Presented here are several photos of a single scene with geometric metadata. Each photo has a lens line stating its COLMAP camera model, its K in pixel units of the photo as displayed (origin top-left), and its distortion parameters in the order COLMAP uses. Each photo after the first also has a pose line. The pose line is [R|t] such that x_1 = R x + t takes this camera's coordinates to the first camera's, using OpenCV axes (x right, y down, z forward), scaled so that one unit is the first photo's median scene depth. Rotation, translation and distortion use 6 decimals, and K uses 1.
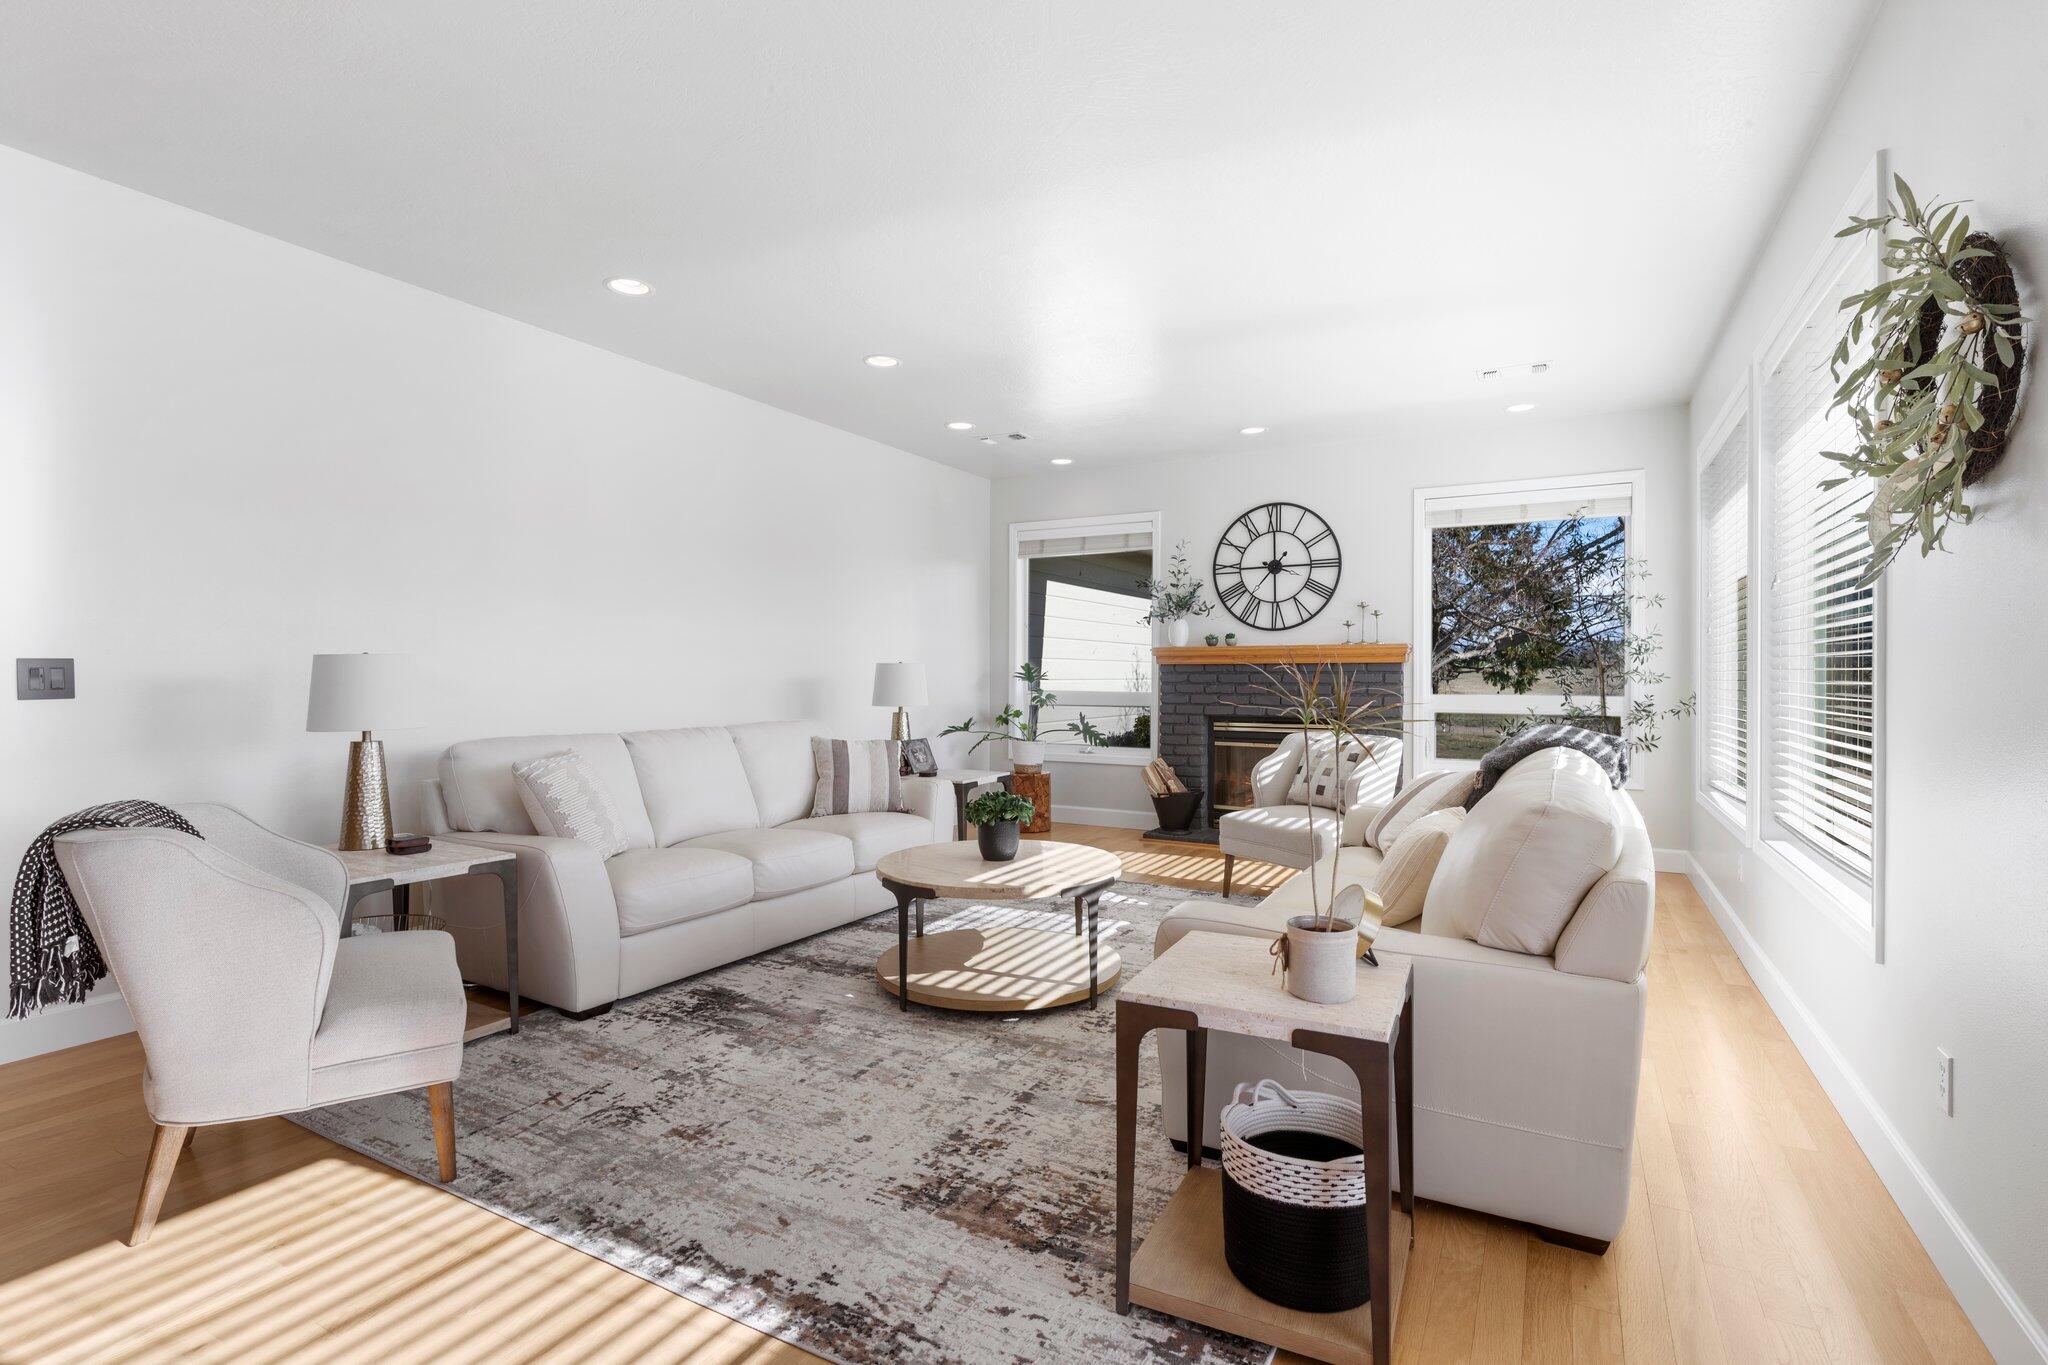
lens RADIAL K [[953.6, 0, 1024.0], [0, 953.6, 682.5], [0, 0, 1]] dist [-0.003047, -0.000975]
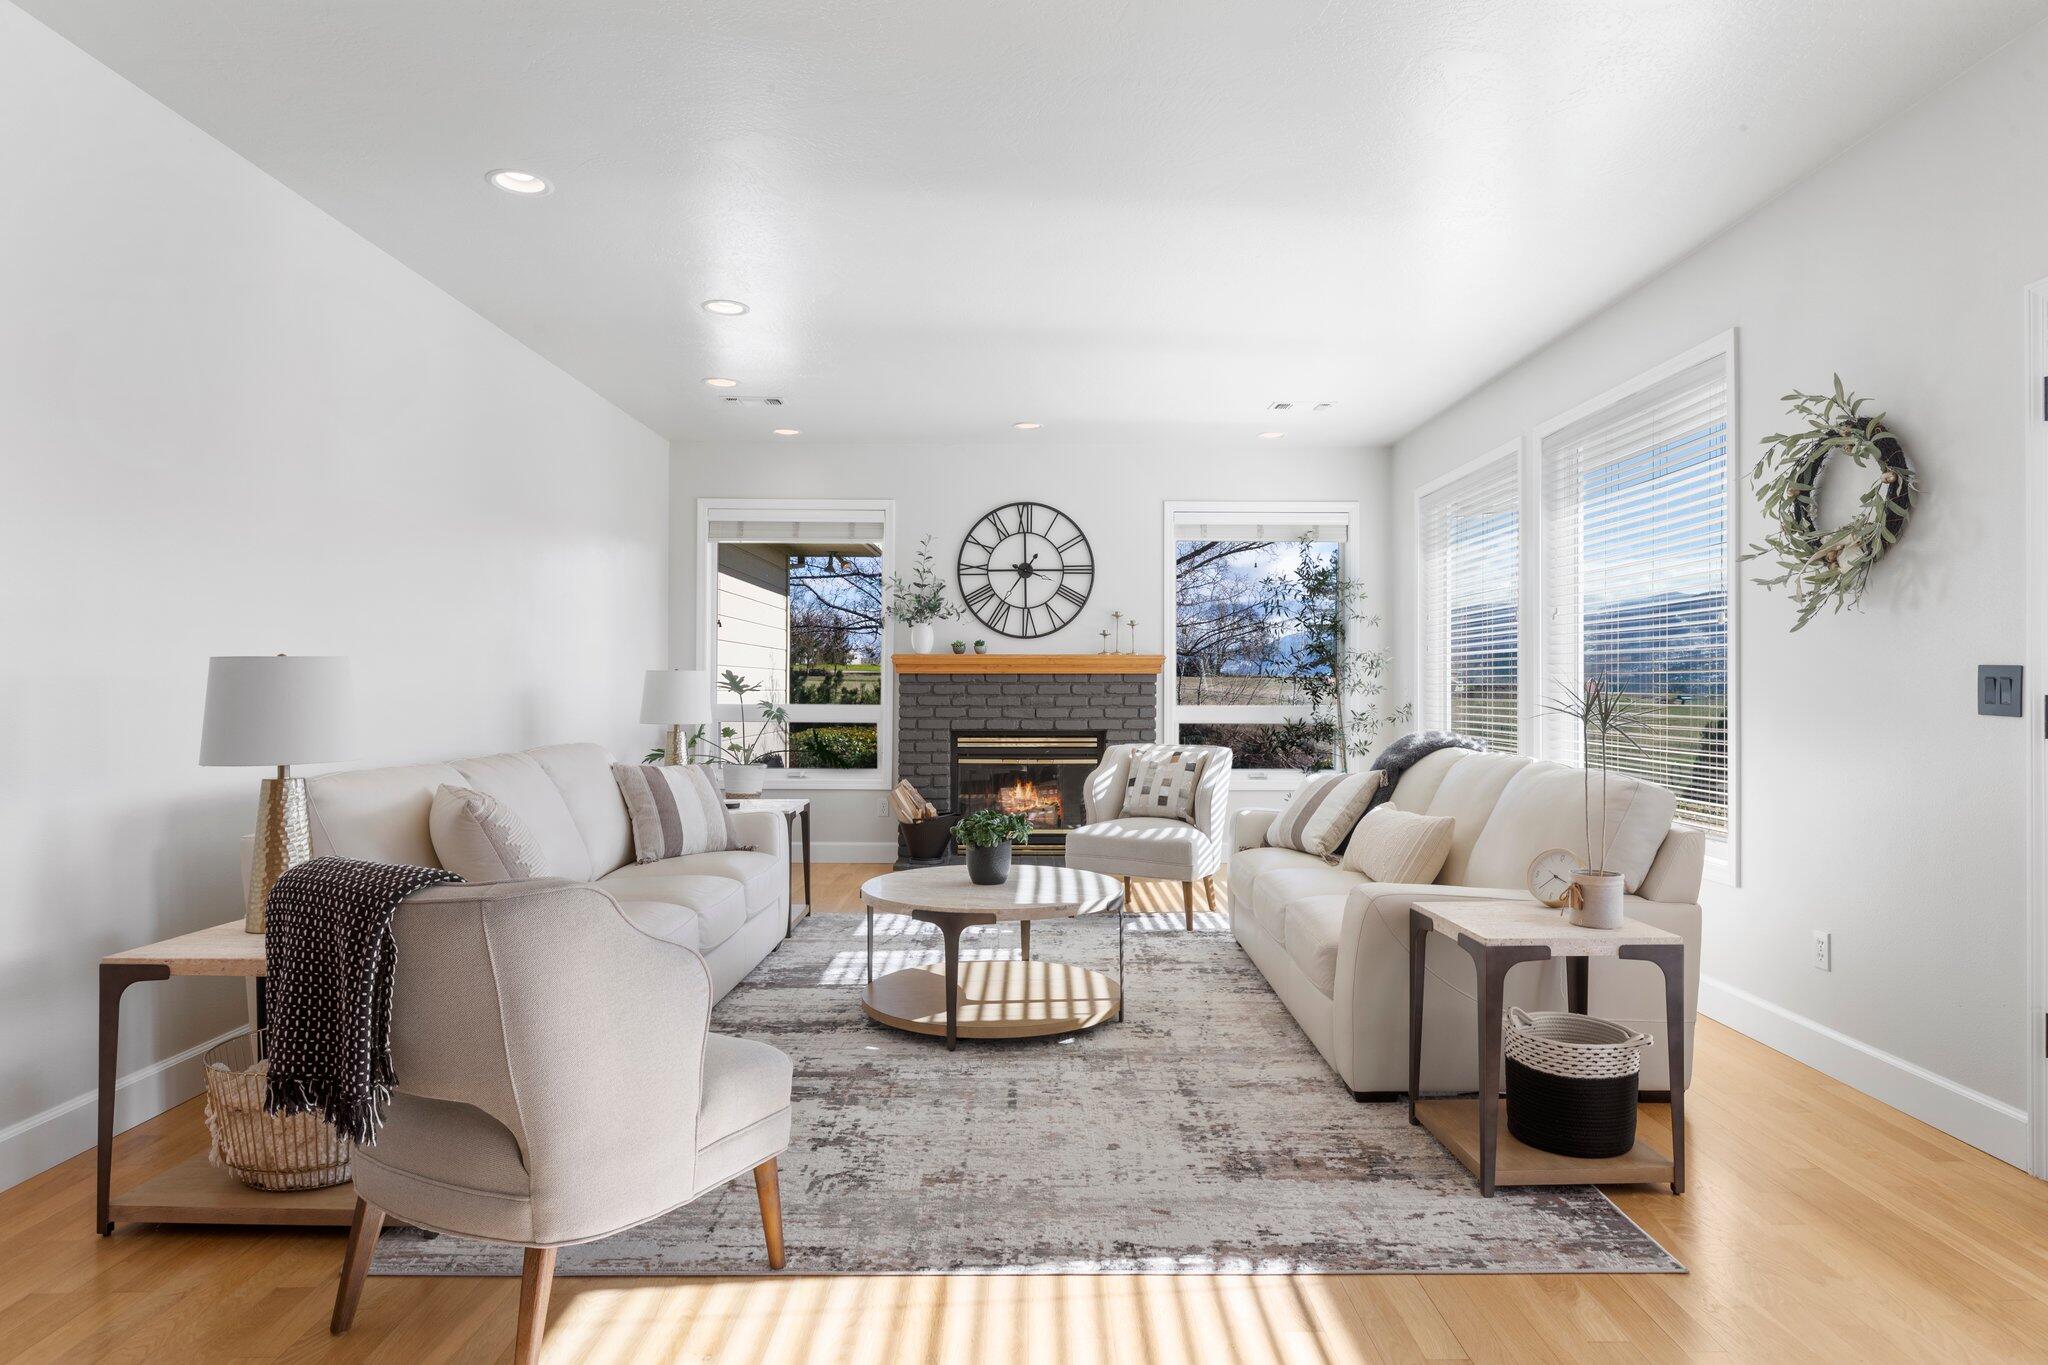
lens RADIAL K [[1198.2, 0, 1010.0], [0, 1198.2, 683.3], [0, 0, 1]] dist [0.004792, 0.000768]
pose [[0.876359, 0.002719, 0.481651, -0.324350], [0.001415, 0.999965, -0.008221, -0.000702], [-0.481657, 0.007886, 0.876325, -0.023956]]
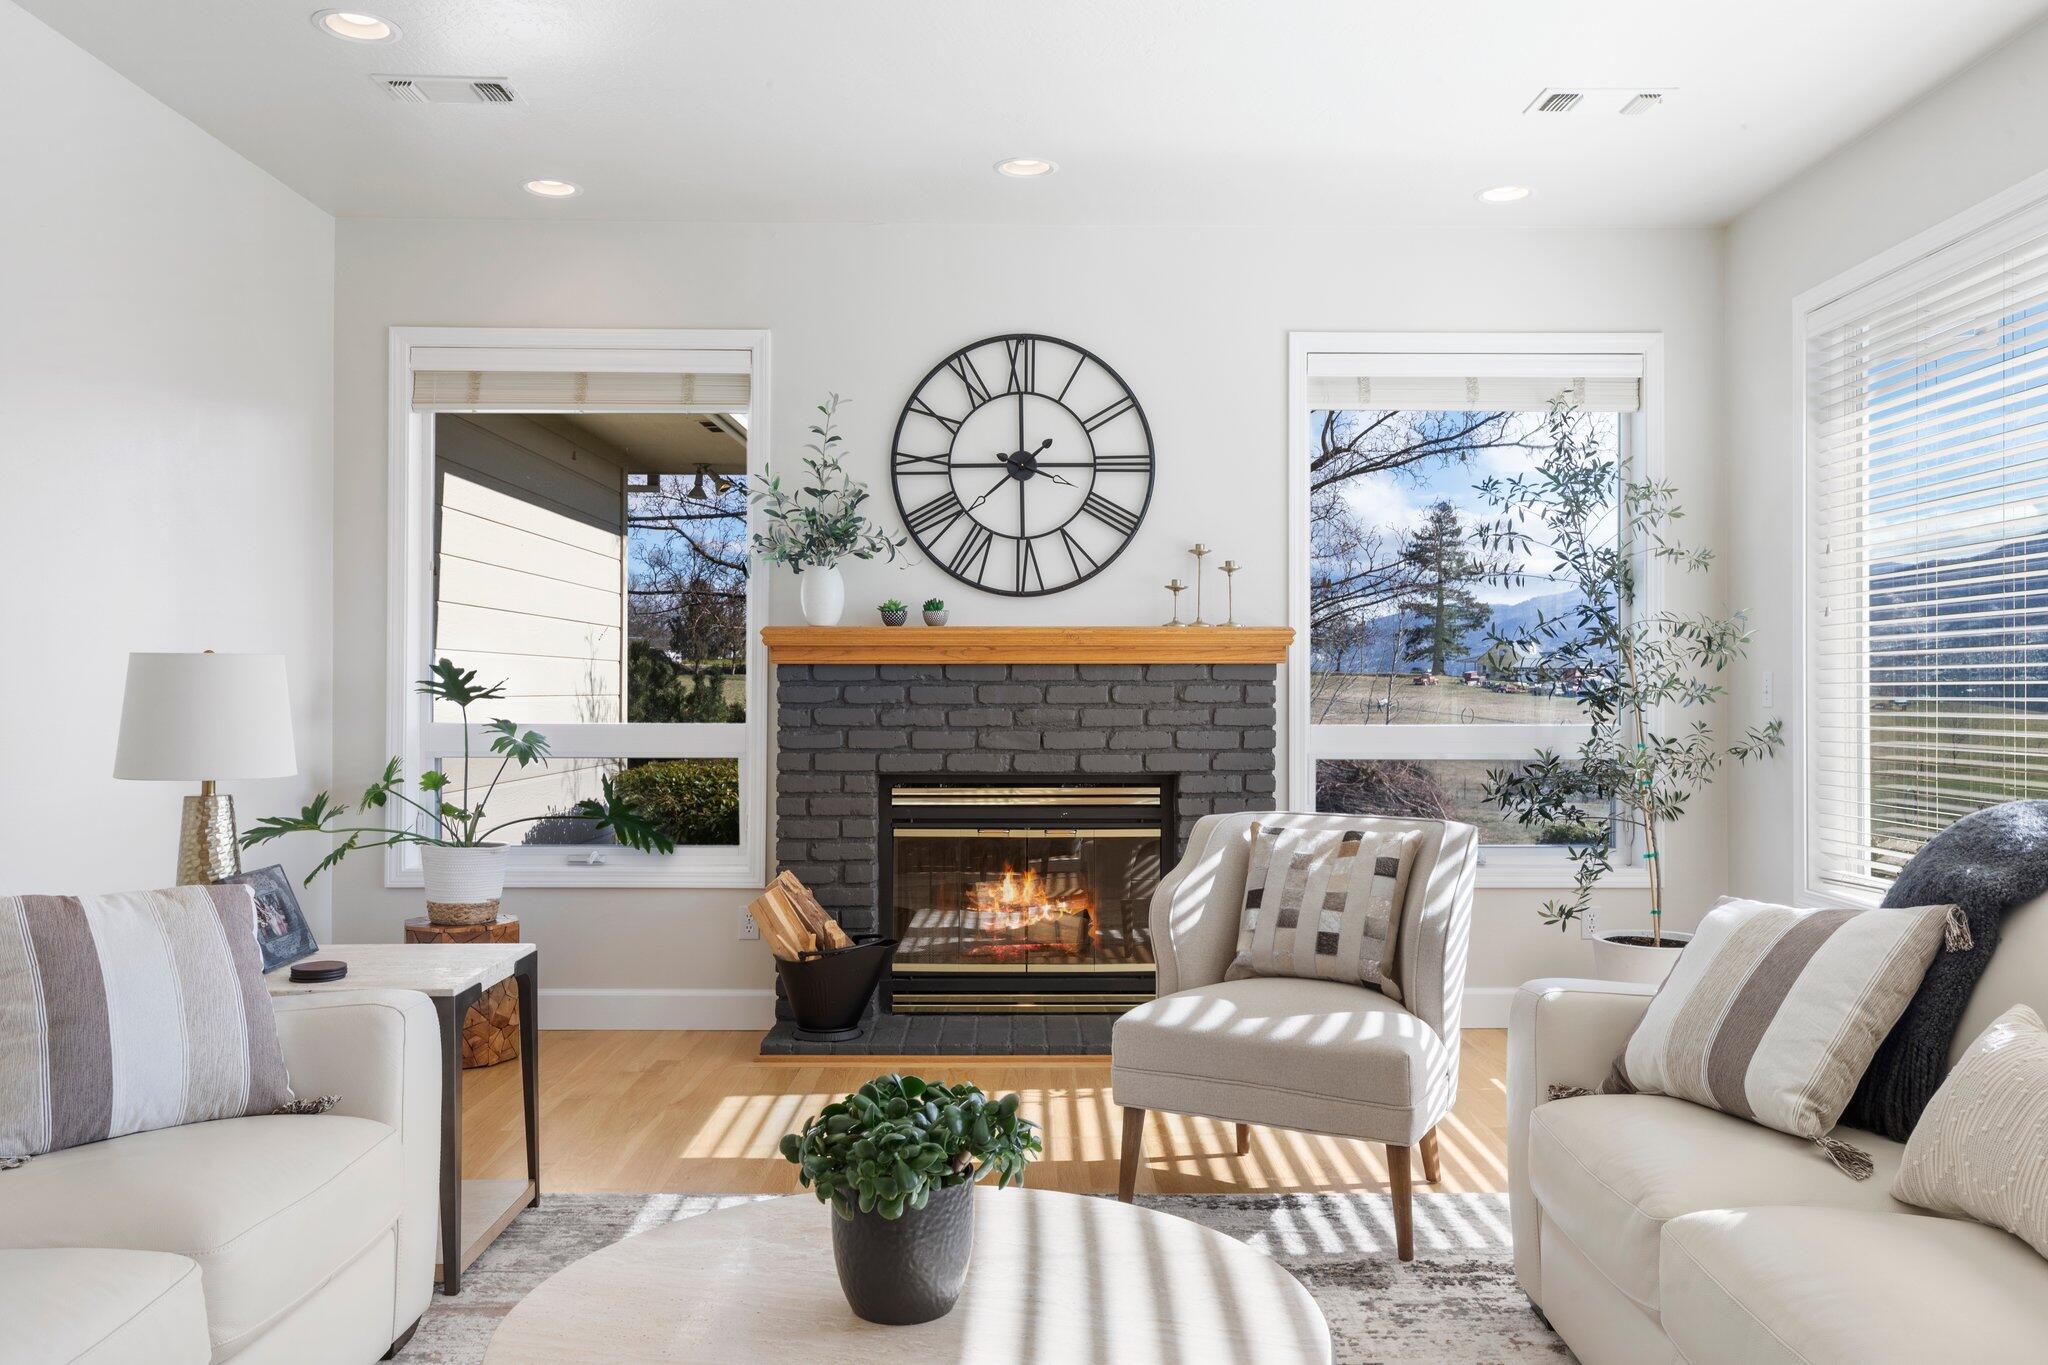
lens RADIAL K [[1567.8, 0, 1024.0], [0, 1567.8, 682.5], [0, 0, 1]] dist [-0.000017, 0.002894]
pose [[0.870428, 0.001988, 0.492291, -0.132751], [0.002893, 0.999954, -0.009152, -0.003251], [-0.492287, 0.009390, 0.870382, 0.311346]]
